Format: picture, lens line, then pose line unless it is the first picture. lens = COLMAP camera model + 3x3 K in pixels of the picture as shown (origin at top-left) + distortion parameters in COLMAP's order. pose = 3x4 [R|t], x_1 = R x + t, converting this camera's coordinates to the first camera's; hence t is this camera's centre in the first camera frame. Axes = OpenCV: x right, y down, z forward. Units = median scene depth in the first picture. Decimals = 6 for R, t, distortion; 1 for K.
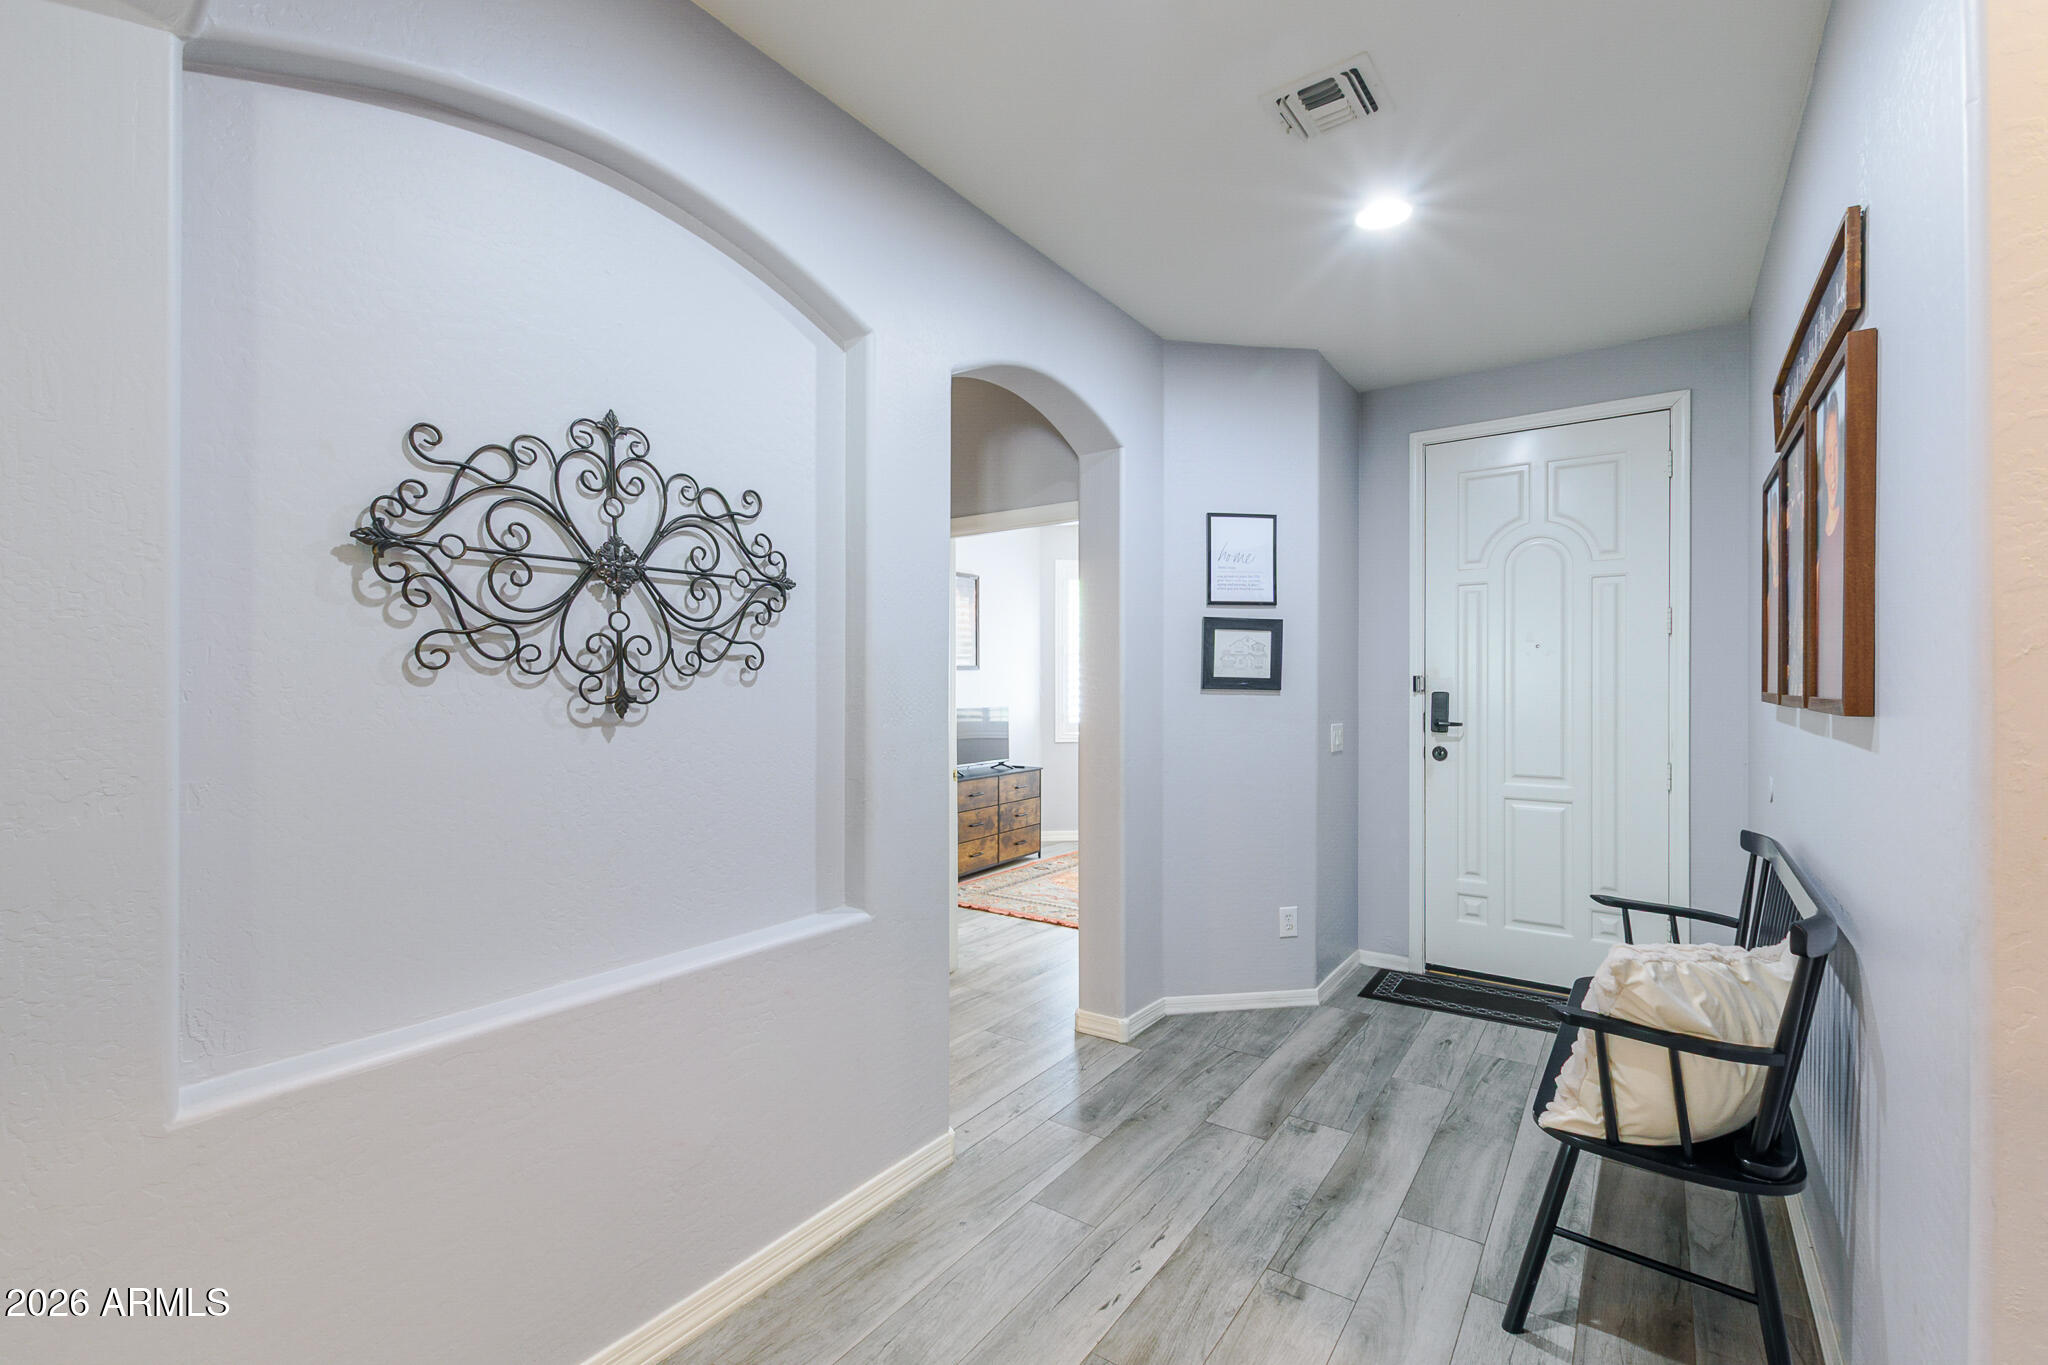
lens RADIAL K [[888.2, 0, 1029.9], [0, 888.2, 672.4], [0, 0, 1]] dist [0.001703, -0.000970]
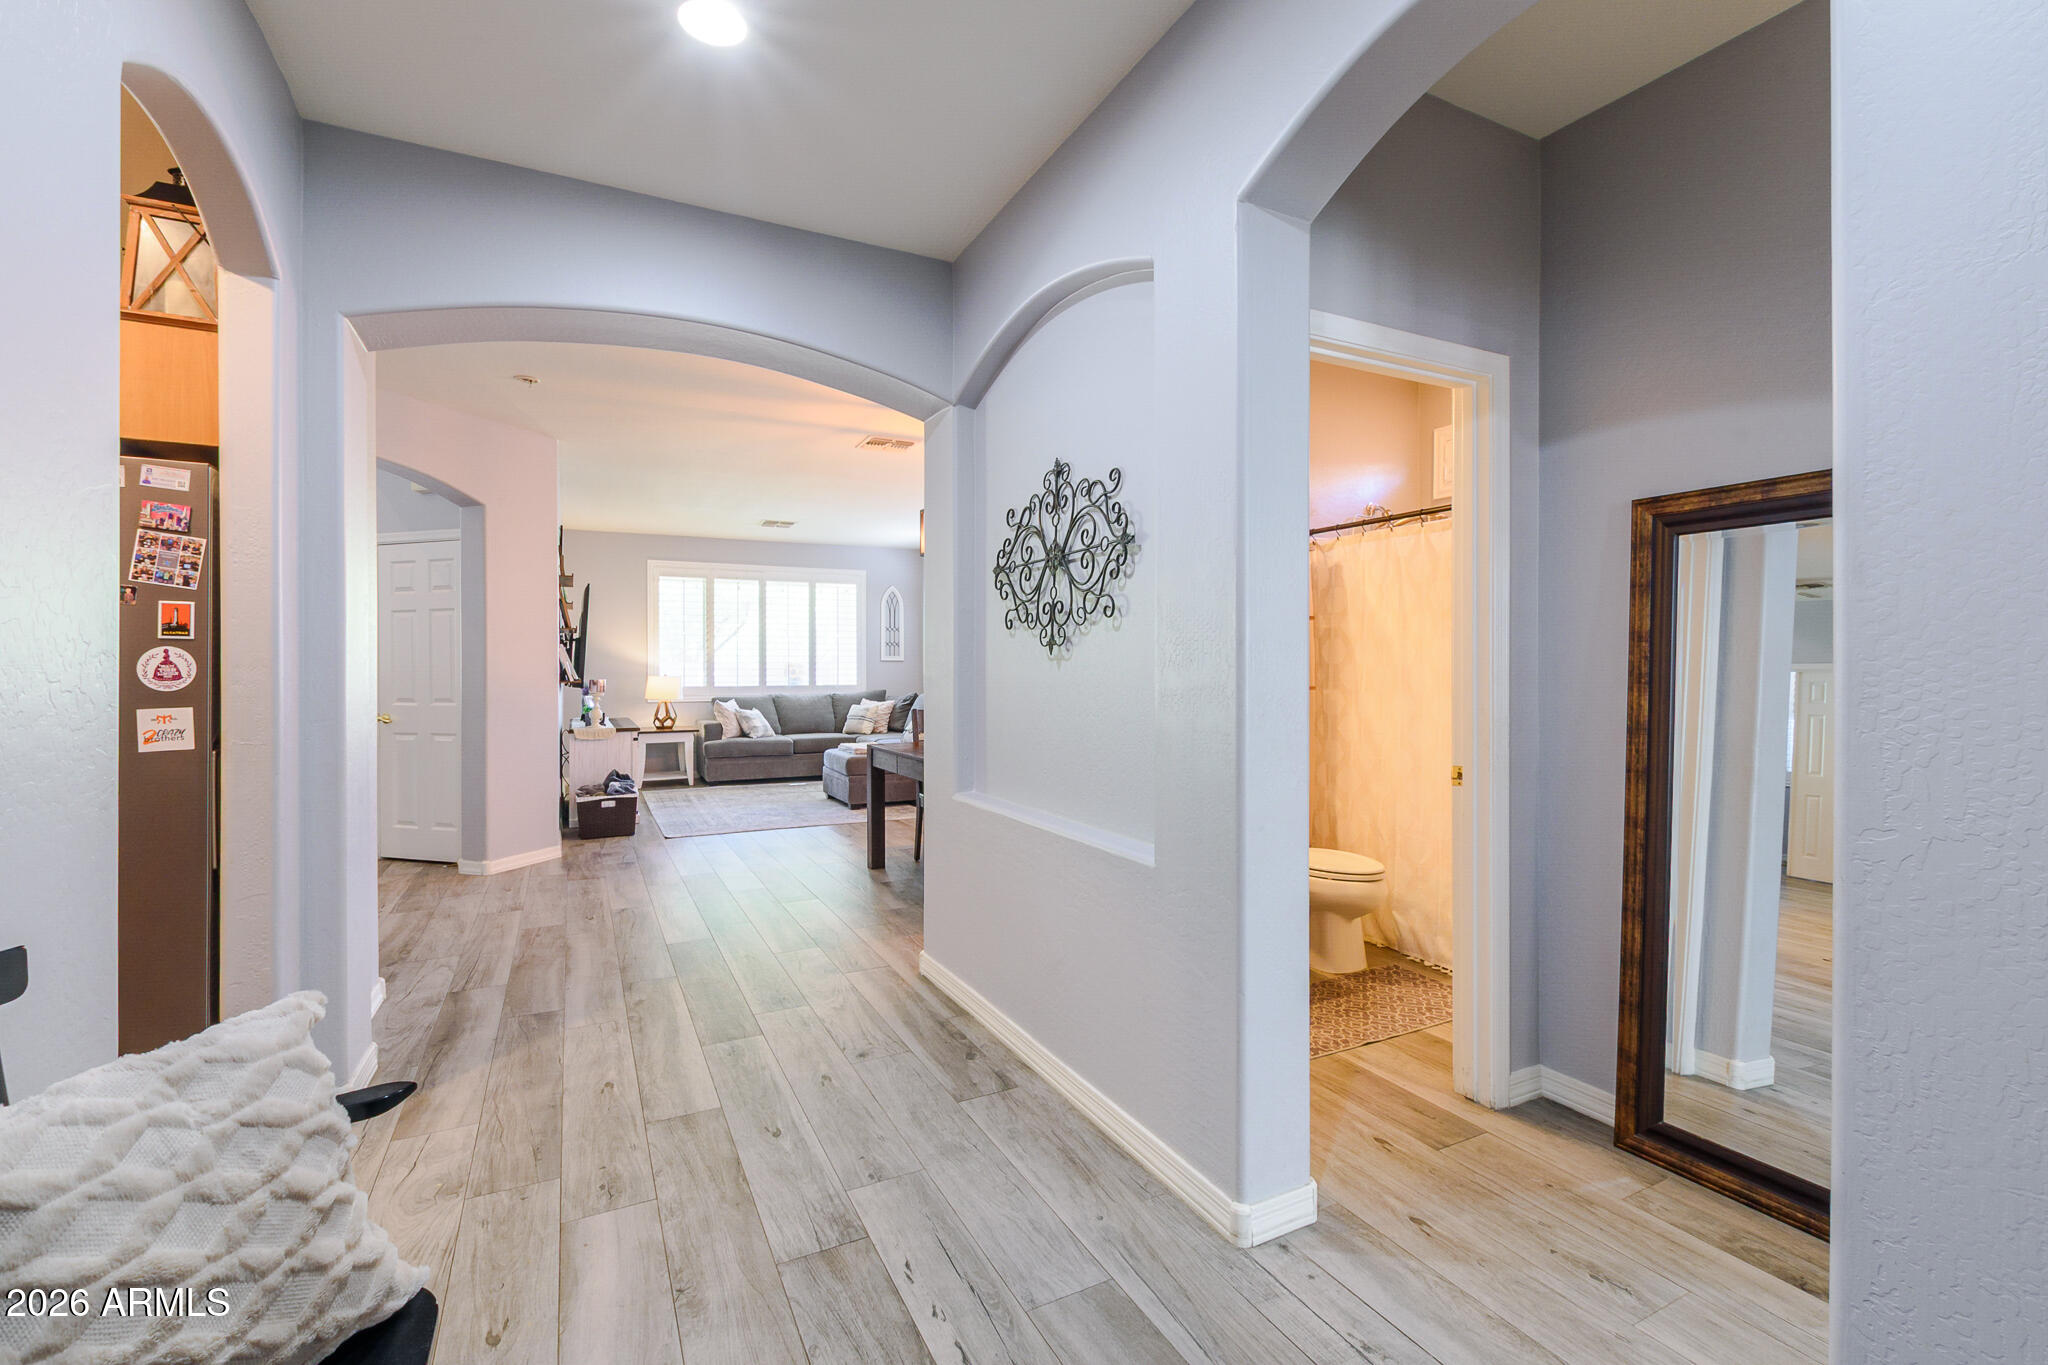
lens RADIAL K [[888.2, 0, 1029.9], [0, 888.2, 672.4], [0, 0, 1]] dist [0.001703, -0.000970]
pose [[-0.469009, 0.000075, -0.883193, 0.839839], [0.006796, 0.999971, -0.003525, 0.078712], [0.883167, -0.007656, -0.468996, 1.521633]]
